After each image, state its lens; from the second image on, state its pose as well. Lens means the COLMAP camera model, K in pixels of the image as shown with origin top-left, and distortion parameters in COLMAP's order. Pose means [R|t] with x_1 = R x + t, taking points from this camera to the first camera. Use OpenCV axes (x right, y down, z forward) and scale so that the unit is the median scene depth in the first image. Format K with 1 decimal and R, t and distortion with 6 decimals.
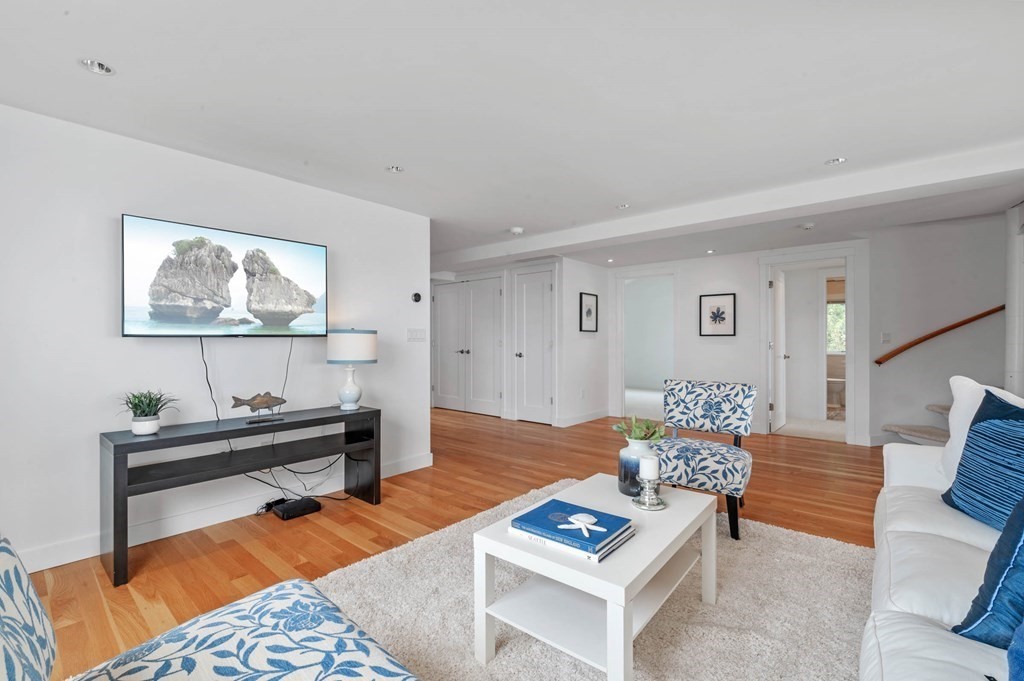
lens RADIAL K [[443.6, 0, 507.9], [0, 443.6, 342.0], [0, 0, 1]] dist [-0.007839, -0.000233]
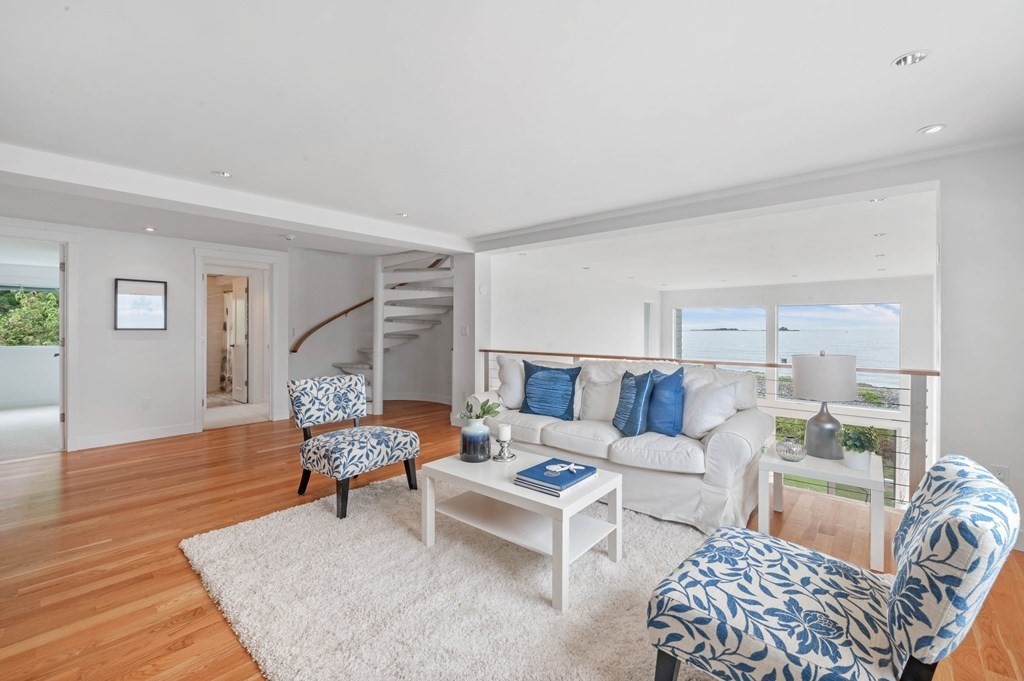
lens RADIAL K [[433.4, 0, 508.6], [0, 433.4, 333.3], [0, 0, 1]] dist [-0.009032, -0.001258]
pose [[0.013374, -0.007108, 0.999885, -0.608884], [0.001198, 0.999974, 0.007093, -0.023871], [-0.999910, 0.001103, 0.013382, 0.555994]]
